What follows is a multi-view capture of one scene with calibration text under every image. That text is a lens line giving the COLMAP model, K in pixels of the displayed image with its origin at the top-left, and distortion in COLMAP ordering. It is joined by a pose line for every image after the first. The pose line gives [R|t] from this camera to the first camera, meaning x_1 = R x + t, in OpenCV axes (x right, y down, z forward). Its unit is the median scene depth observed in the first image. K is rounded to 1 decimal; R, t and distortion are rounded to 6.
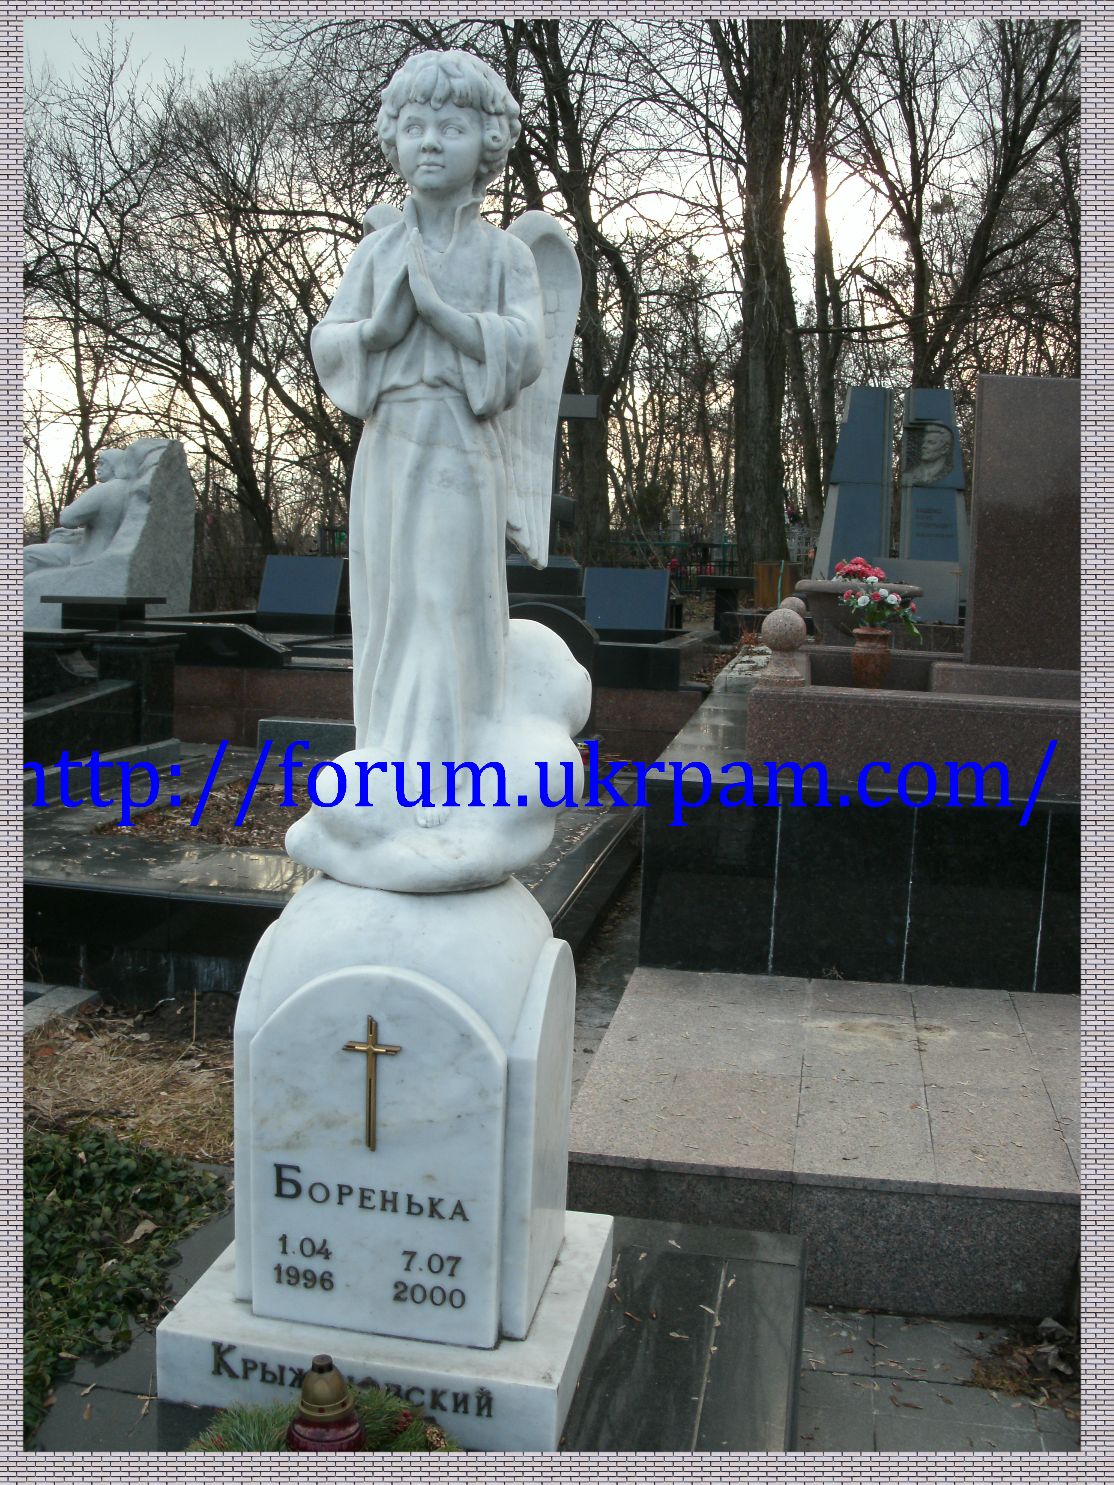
lens RADIAL K [[1557.6, 0, 553.2], [0, 1557.6, 767.9], [0, 0, 1]] dist [-0.298351, 0.402358]
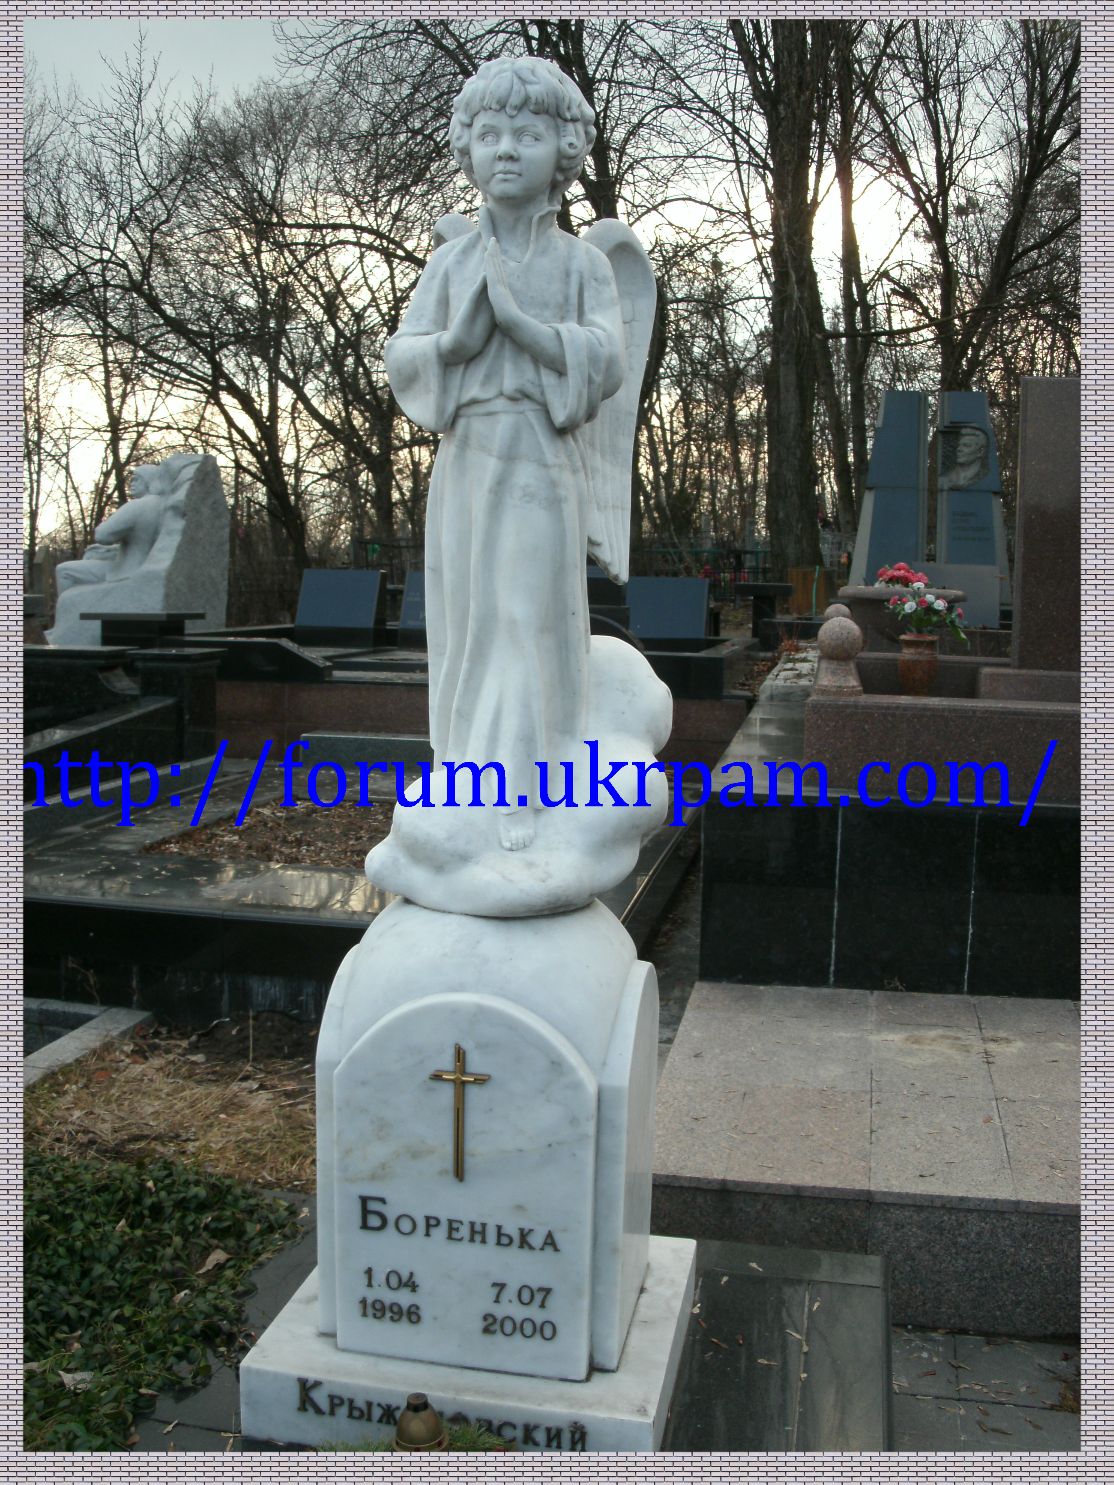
lens RADIAL K [[1557.6, 0, 553.2], [0, 1557.6, 767.9], [0, 0, 1]] dist [-0.298351, 0.402358]
pose [[0.999706, -0.013682, -0.020014, -0.003340], [0.013570, 0.999891, -0.005734, -0.000718], [0.020090, 0.005460, 0.999783, 0.002007]]
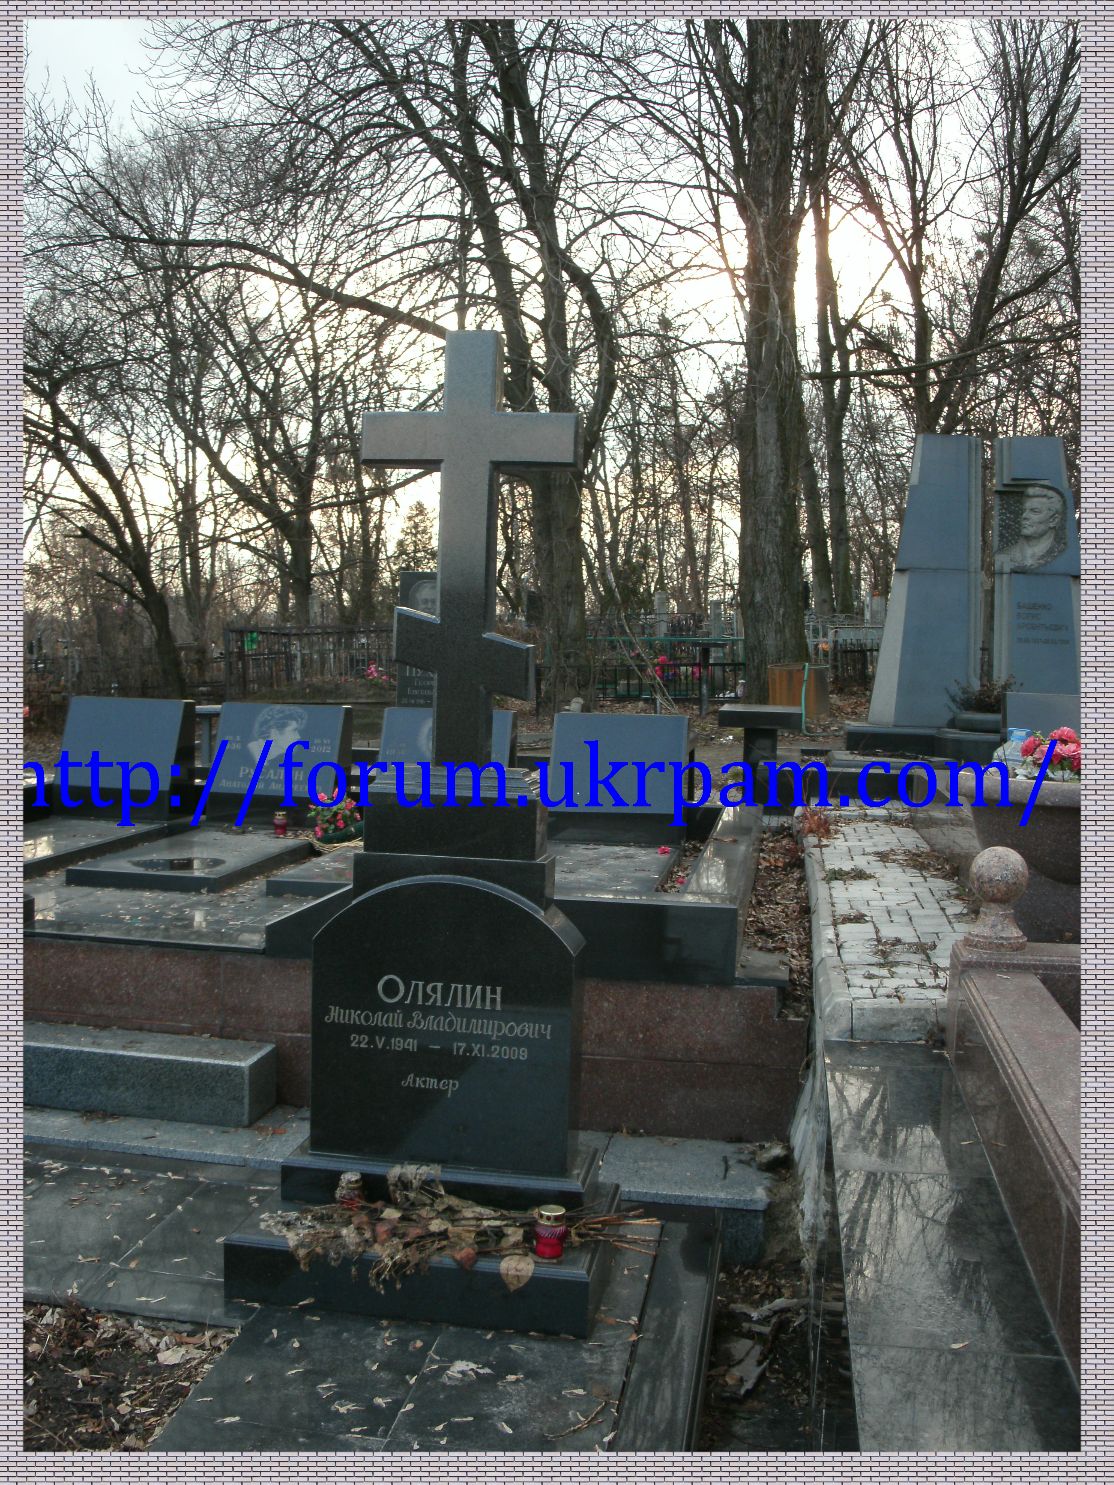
lens RADIAL K [[1557.6, 0, 553.2], [0, 1557.6, 767.9], [0, 0, 1]] dist [-0.298351, 0.402358]
pose [[0.999754, -0.014141, 0.017085, 0.005287], [0.014946, 0.998738, -0.047957, -0.044760], [-0.016385, 0.048201, 0.998703, 0.211927]]
